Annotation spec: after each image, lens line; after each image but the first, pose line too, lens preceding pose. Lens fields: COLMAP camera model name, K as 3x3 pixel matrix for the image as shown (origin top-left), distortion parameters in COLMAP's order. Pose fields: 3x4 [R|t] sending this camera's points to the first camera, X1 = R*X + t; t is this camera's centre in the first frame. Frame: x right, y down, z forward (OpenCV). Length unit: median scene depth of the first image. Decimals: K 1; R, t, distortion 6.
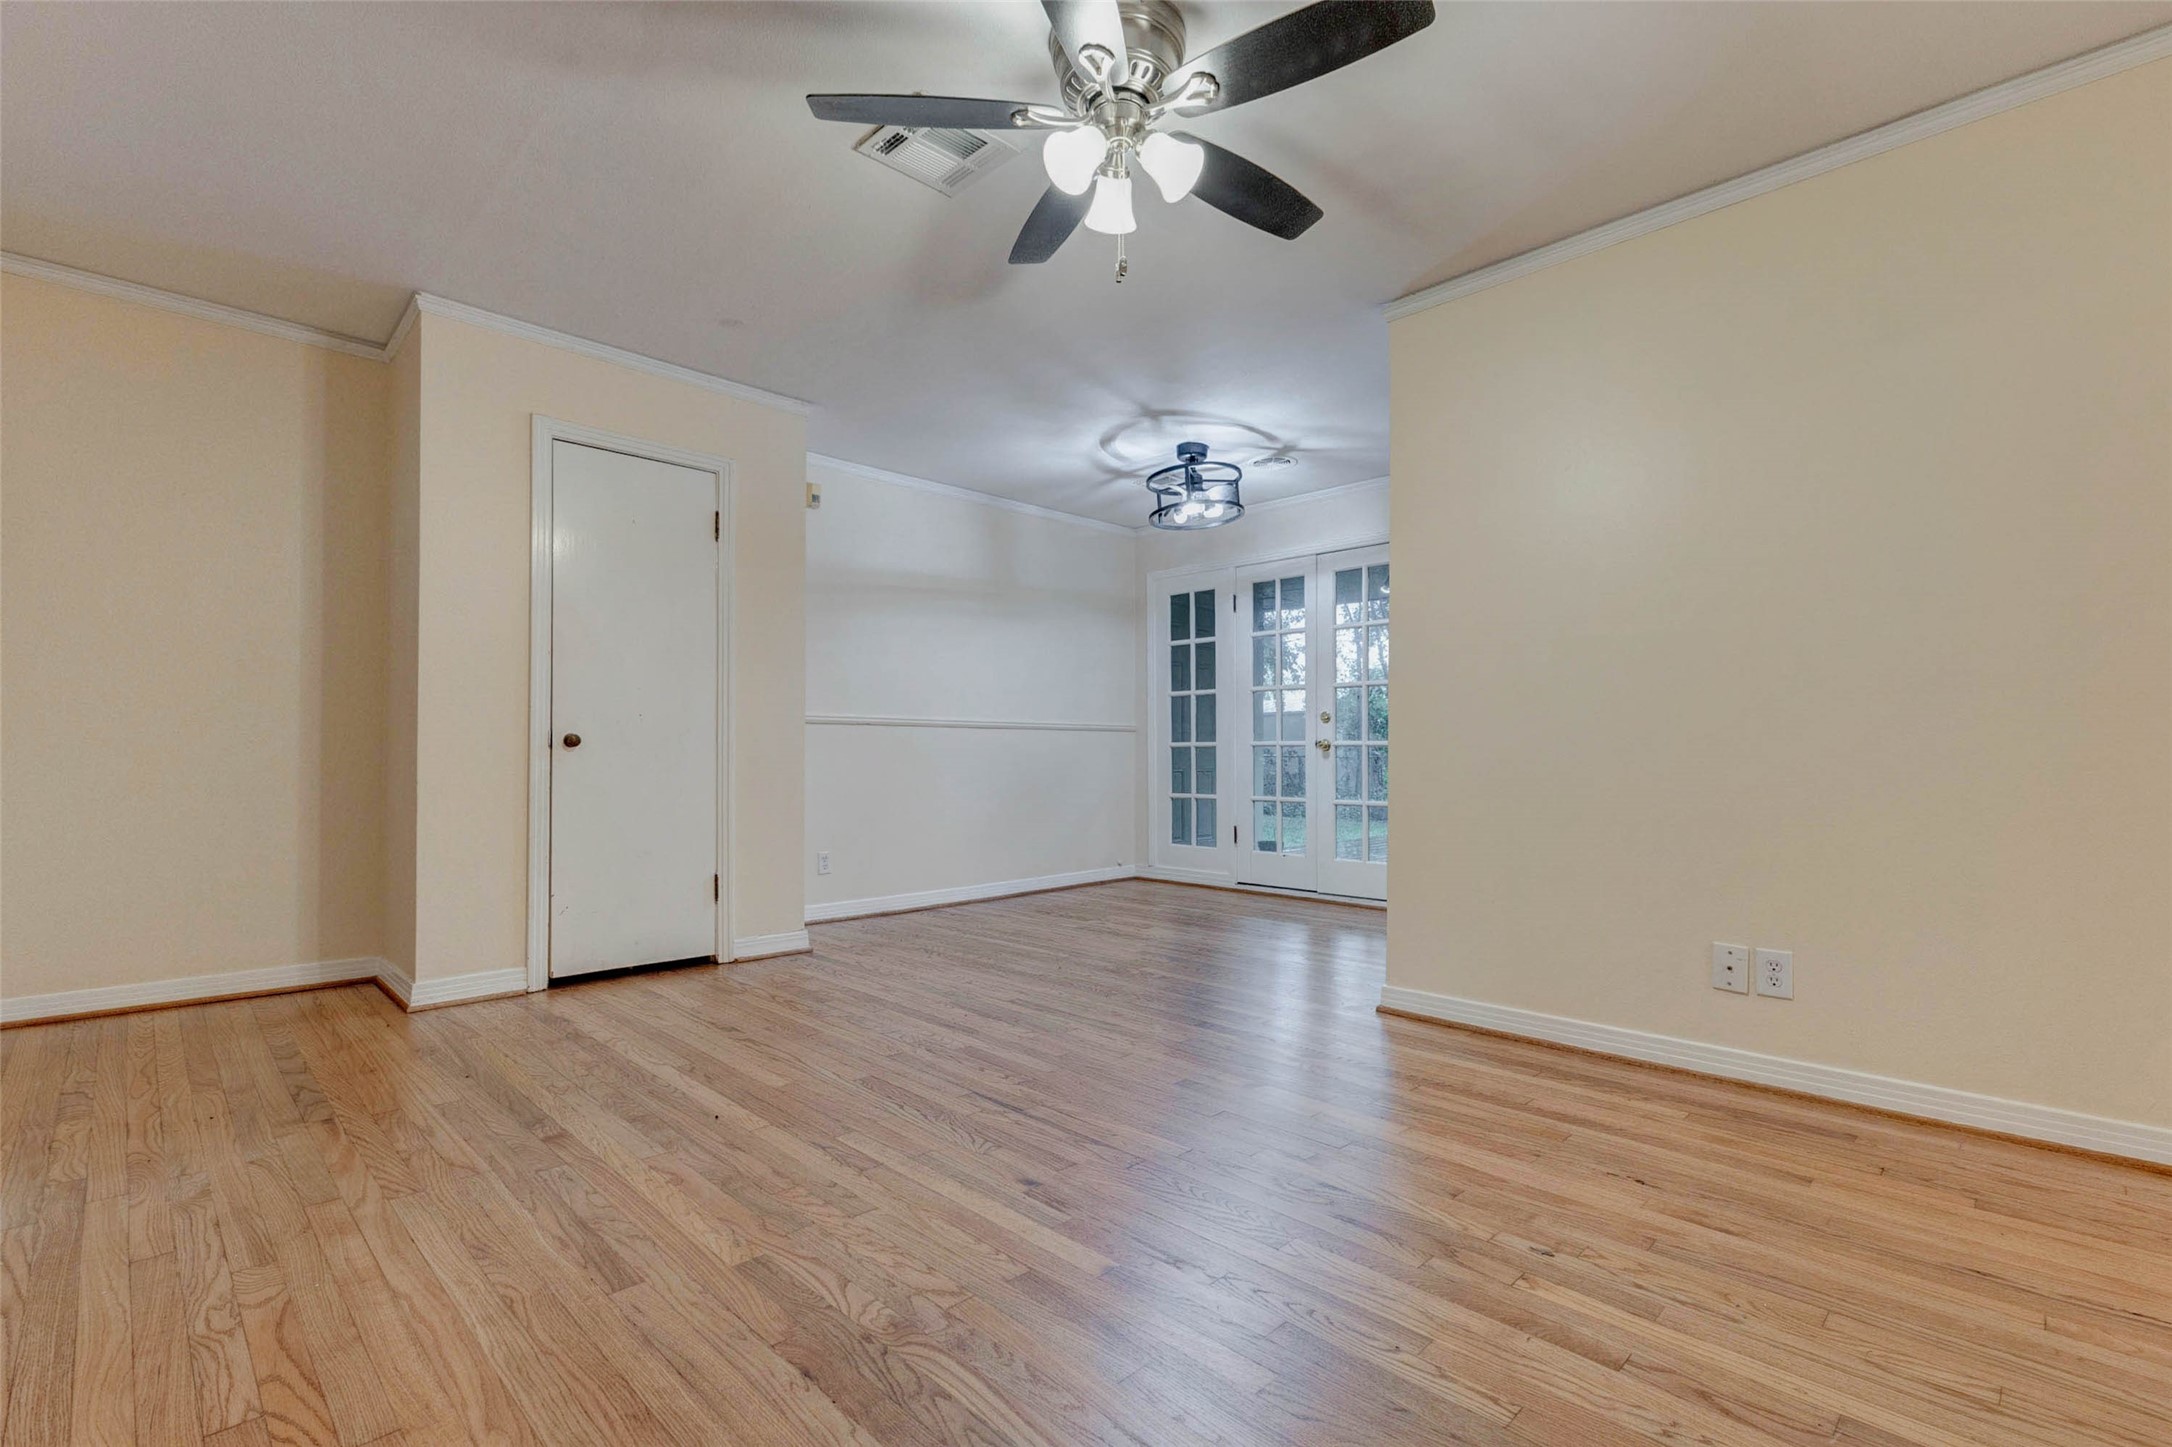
lens RADIAL K [[958.3, 0, 1085.6], [0, 958.3, 749.0], [0, 0, 1]] dist [0.019890, -0.009472]
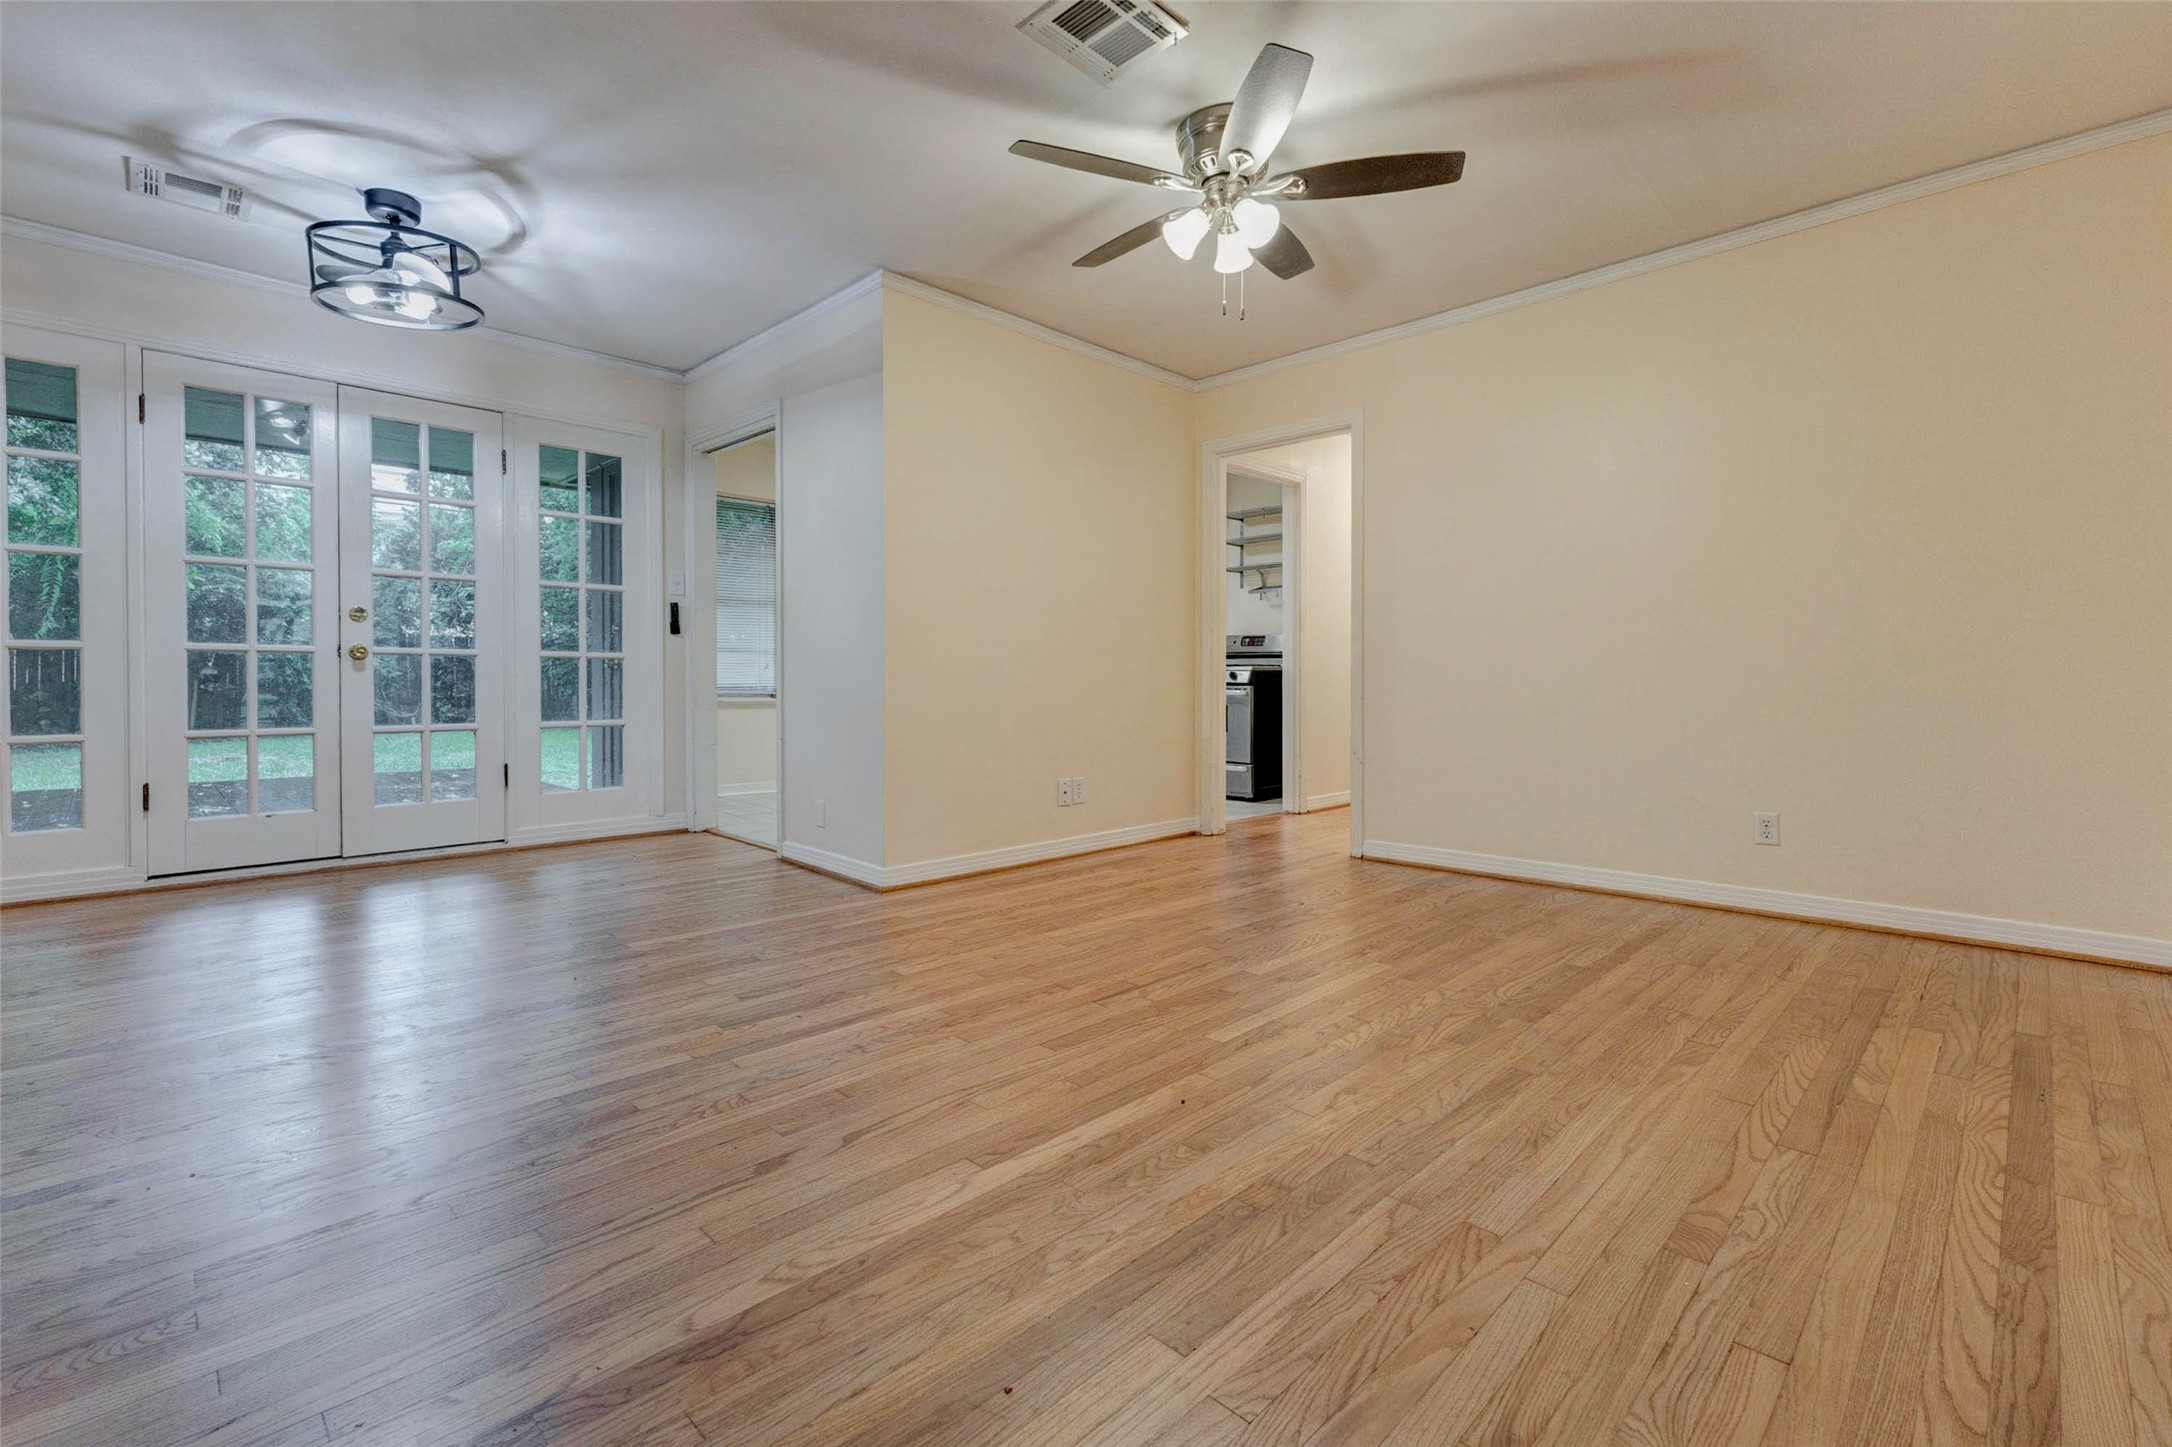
lens RADIAL K [[967.5, 0, 1089.5], [0, 967.5, 705.4], [0, 0, 1]] dist [0.008566, -0.000108]
pose [[-0.009726, -0.031846, 0.999445, -1.015853], [-0.012936, 0.999413, 0.031719, 0.012145], [-0.999869, -0.012621, -0.010133, 0.920338]]
